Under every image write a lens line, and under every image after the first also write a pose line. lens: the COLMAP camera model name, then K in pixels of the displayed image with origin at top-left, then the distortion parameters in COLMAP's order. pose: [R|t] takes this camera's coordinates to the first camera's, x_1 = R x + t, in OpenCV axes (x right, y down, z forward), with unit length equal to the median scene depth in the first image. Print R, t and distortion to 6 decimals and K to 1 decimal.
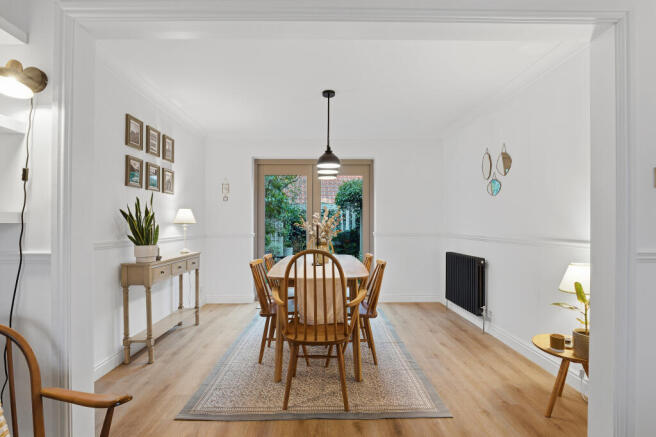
lens RADIAL K [[305.8, 0, 326.5], [0, 305.8, 224.5], [0, 0, 1]] dist [-0.002383, 0.000212]
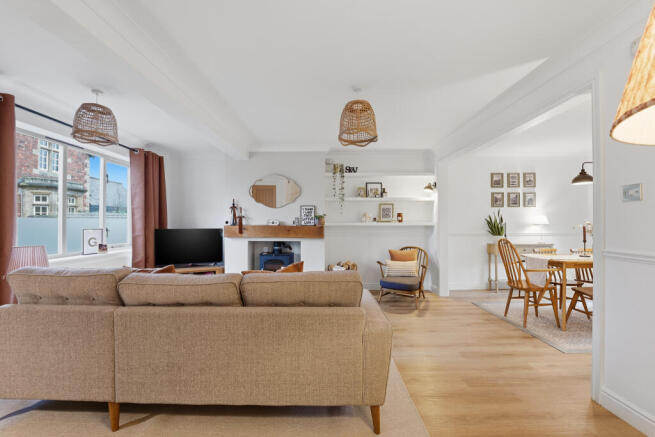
lens RADIAL K [[273.5, 0, 326.7], [0, 273.5, 221.1], [0, 0, 1]] dist [-0.001453, -0.000162]
pose [[-0.001855, -0.006399, -0.999978, 1.227812], [0.007138, 0.999954, -0.006412, -0.025655], [0.999973, -0.007149, -0.001809, -0.135114]]
